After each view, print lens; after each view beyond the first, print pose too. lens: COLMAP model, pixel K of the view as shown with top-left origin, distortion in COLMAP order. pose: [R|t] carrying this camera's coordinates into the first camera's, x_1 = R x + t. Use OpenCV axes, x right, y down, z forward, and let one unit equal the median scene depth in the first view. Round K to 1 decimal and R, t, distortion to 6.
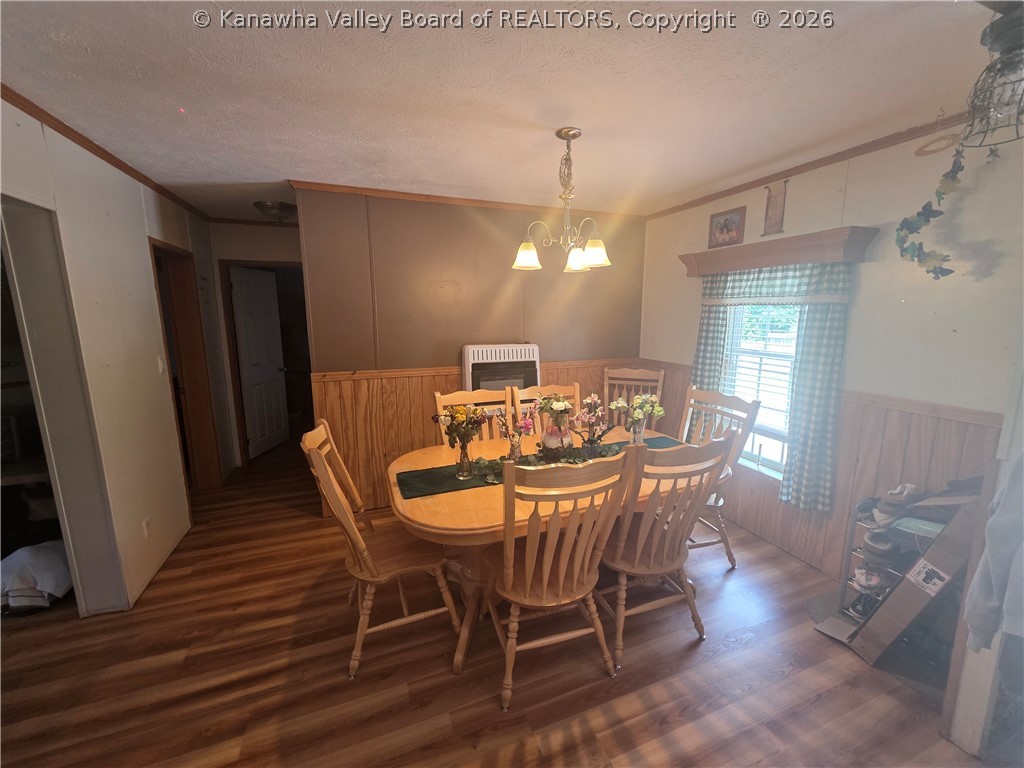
lens RADIAL K [[408.5, 0, 510.3], [0, 408.5, 381.8], [0, 0, 1]] dist [0.000957, 0.001063]
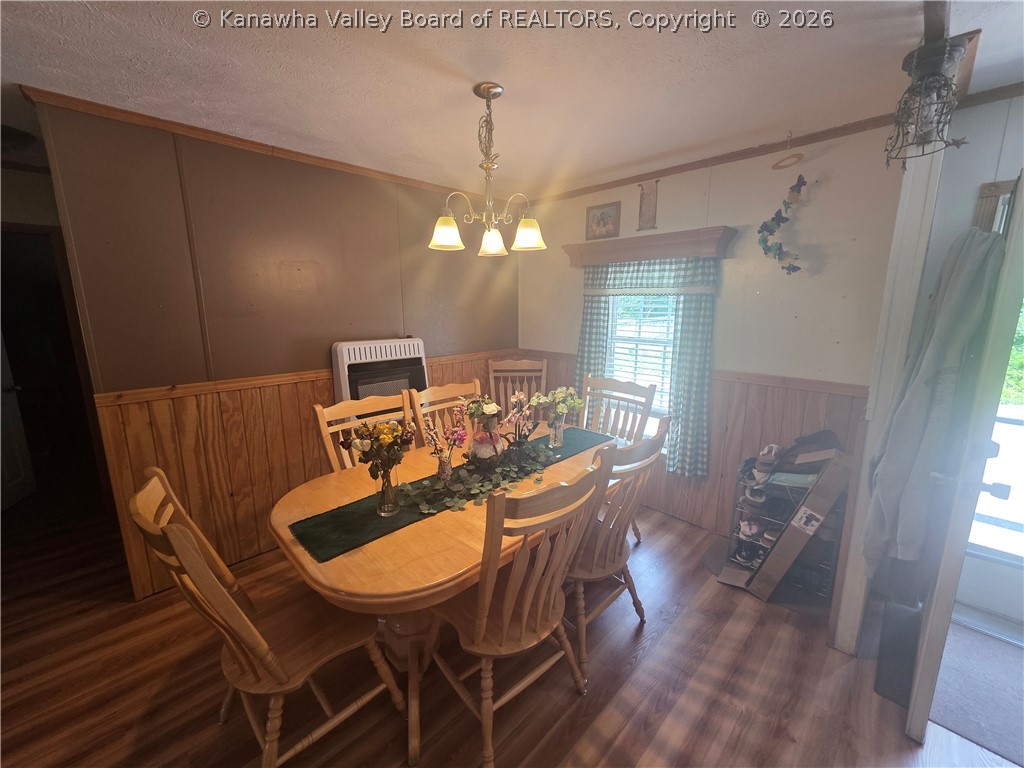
lens RADIAL K [[408.5, 0, 510.5], [0, 408.5, 381.6], [0, 0, 1]] dist [0.000957, 0.001063]
pose [[0.917233, -0.075888, 0.391055, -0.172523], [0.066906, 0.997089, 0.036562, -0.028259], [-0.392691, -0.007372, 0.919641, 0.172497]]
